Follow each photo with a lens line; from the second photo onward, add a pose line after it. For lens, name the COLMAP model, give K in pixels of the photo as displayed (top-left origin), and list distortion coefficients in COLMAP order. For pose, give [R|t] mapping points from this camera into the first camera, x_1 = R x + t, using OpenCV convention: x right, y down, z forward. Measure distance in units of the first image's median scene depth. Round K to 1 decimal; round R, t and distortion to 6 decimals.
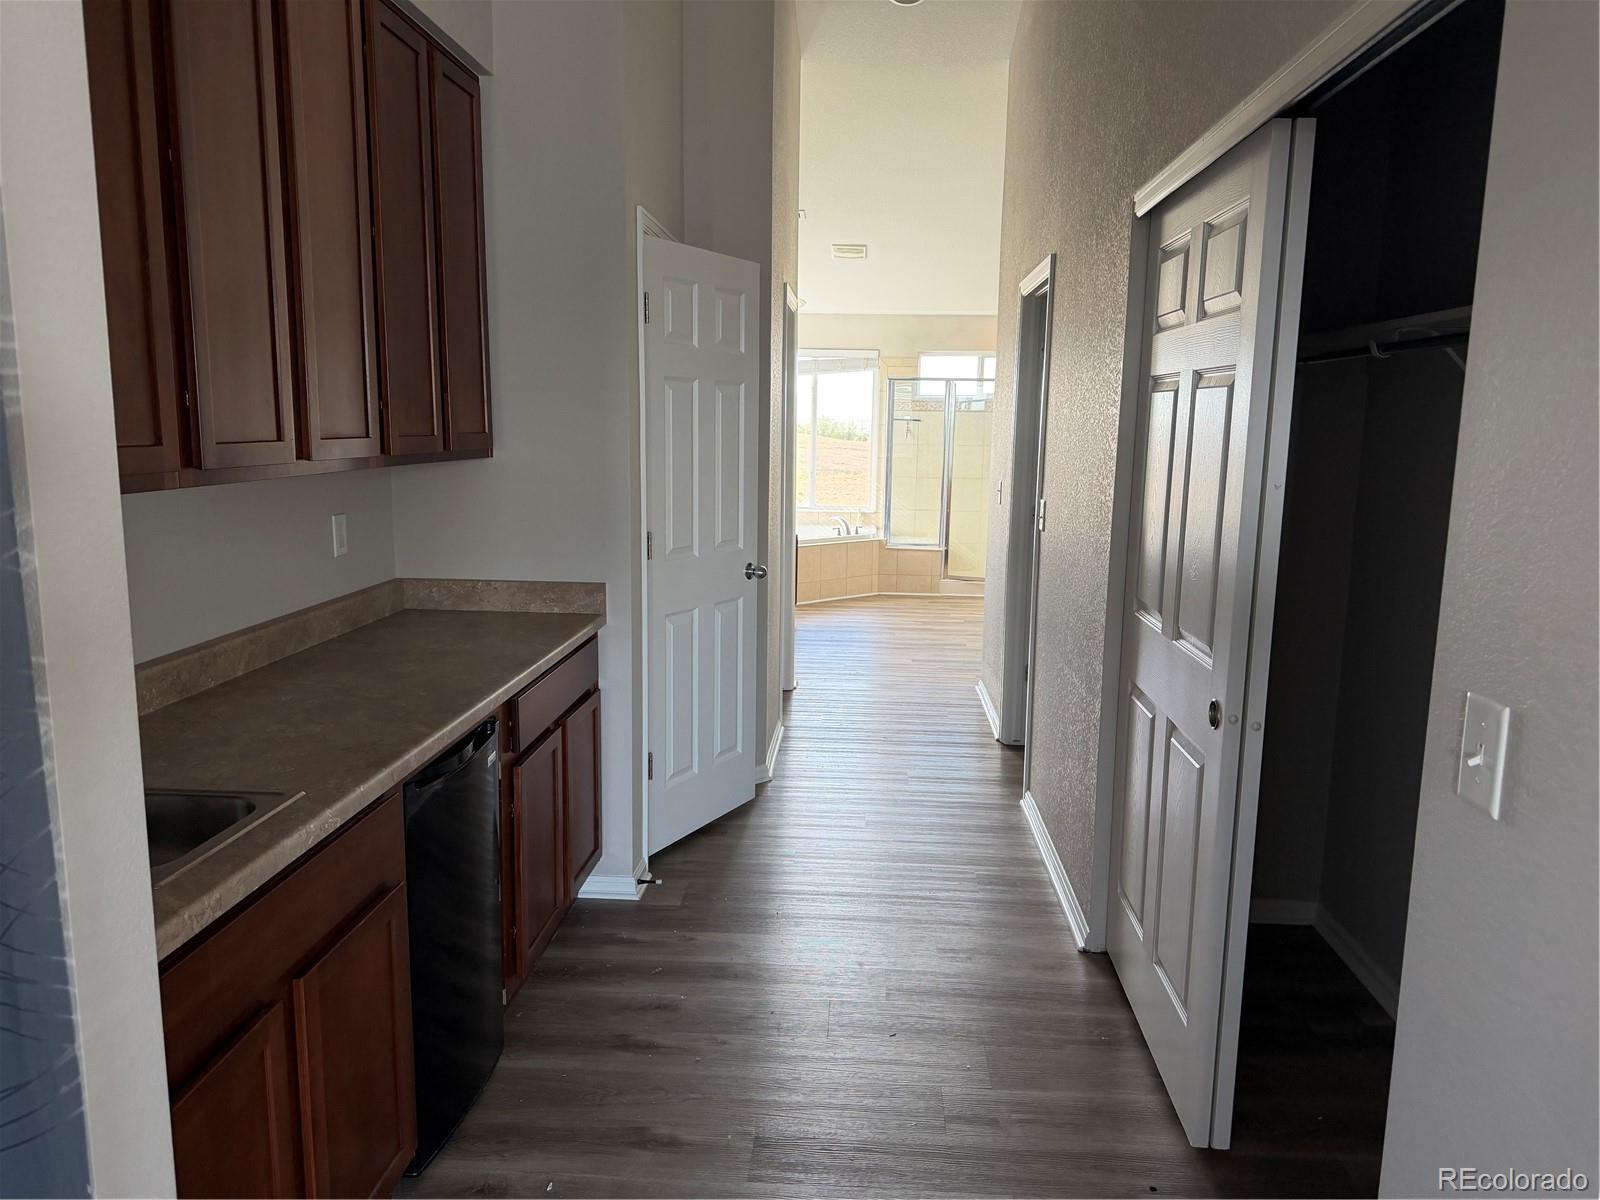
lens RADIAL K [[1125.6, 0, 799.5], [0, 1125.6, 601.4], [0, 0, 1]] dist [0.063334, -0.079533]
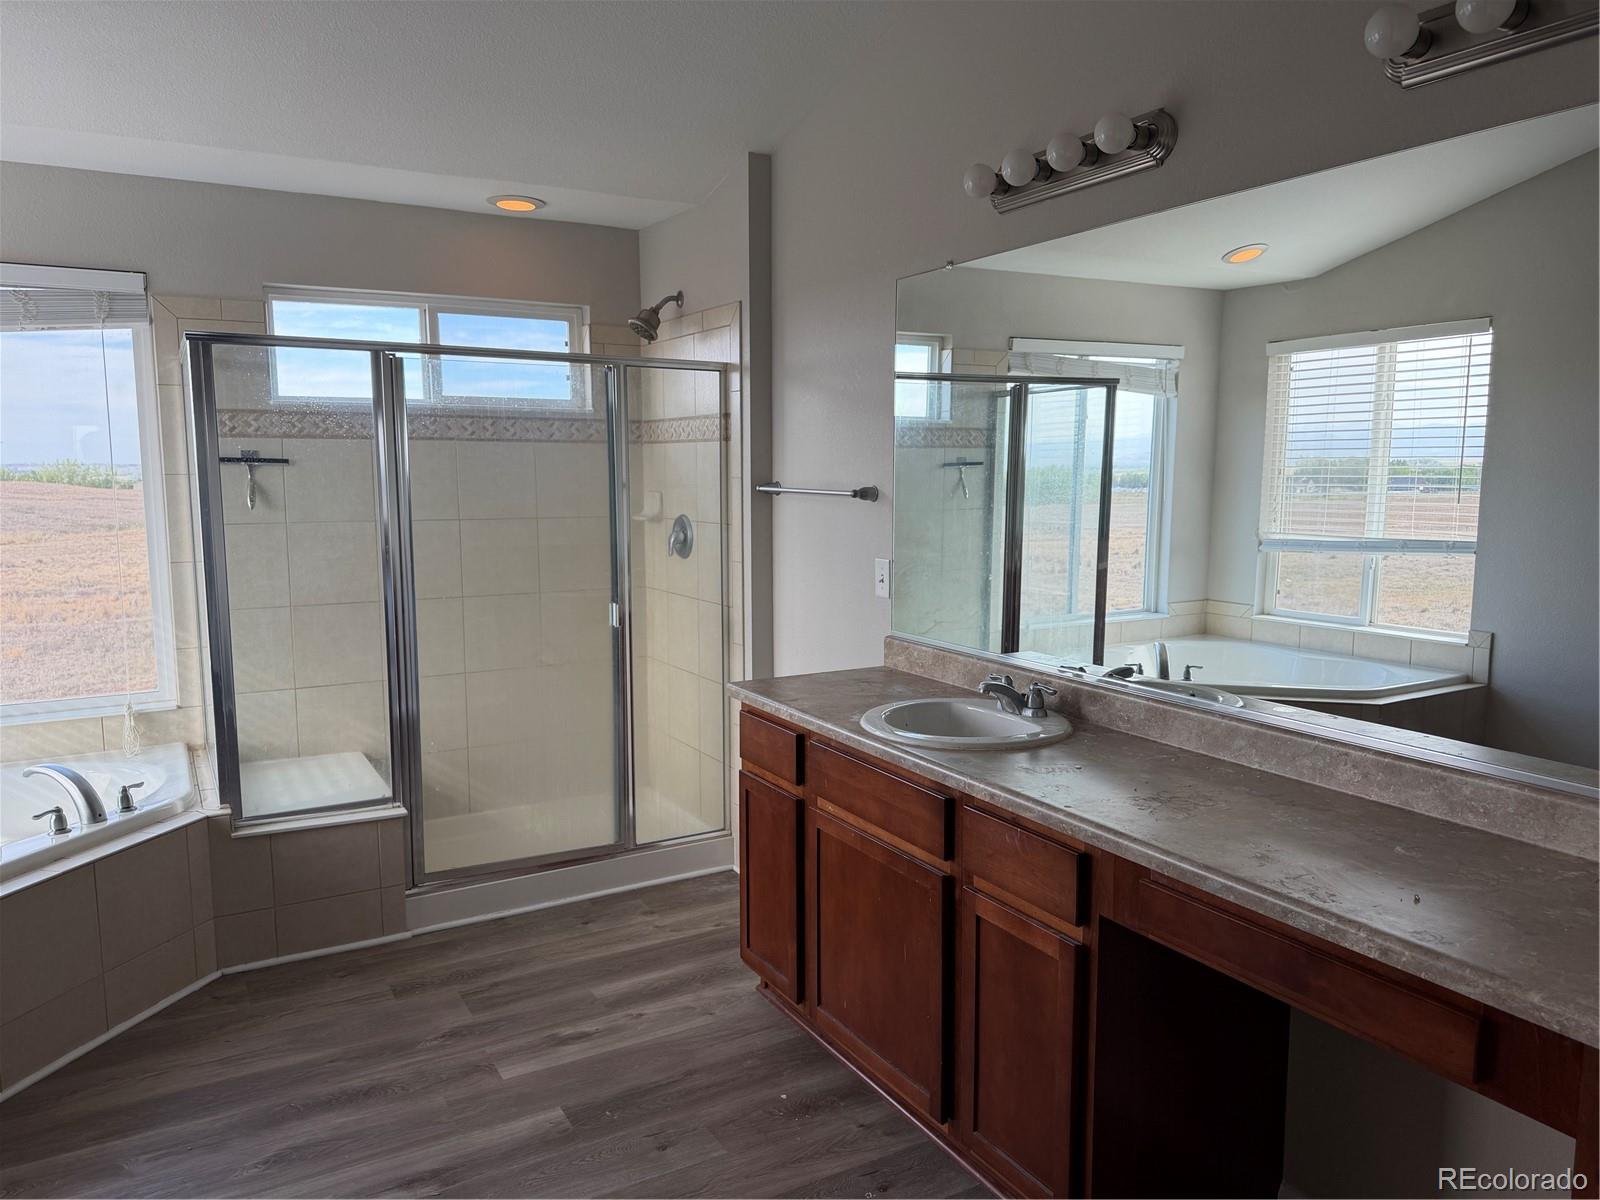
lens RADIAL K [[1125.6, 0, 804.9], [0, 1125.6, 602.4], [0, 0, 1]] dist [0.063334, -0.079533]
pose [[0.830860, -0.085428, 0.549886, 0.038110], [0.103994, 0.994574, -0.002620, -0.099839], [-0.546679, 0.059362, 0.835236, 0.621977]]
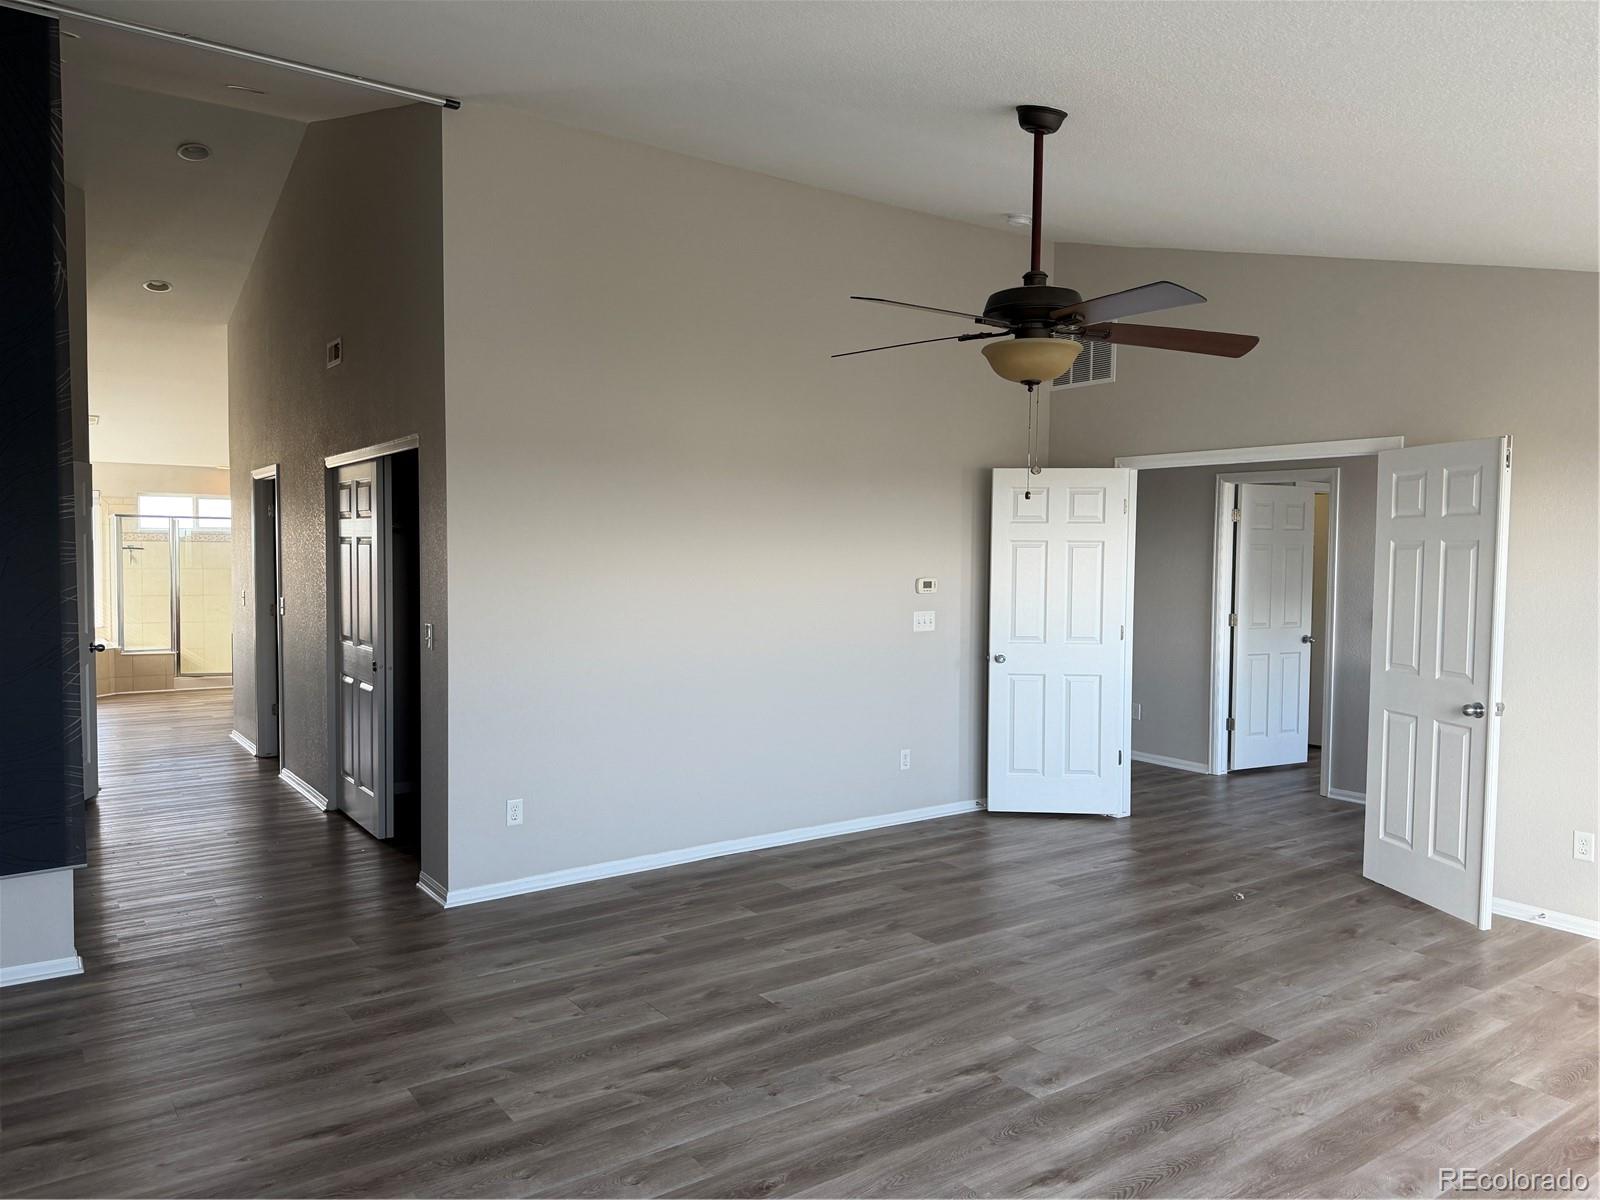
lens RADIAL K [[1125.6, 0, 799.7], [0, 1125.6, 608.2], [0, 0, 1]] dist [0.063334, -0.079533]
pose [[0.777276, -0.040324, 0.627866, -0.122509], [0.102951, 0.992645, -0.063697, 0.055343], [-0.620680, 0.114150, 0.775710, -0.397385]]
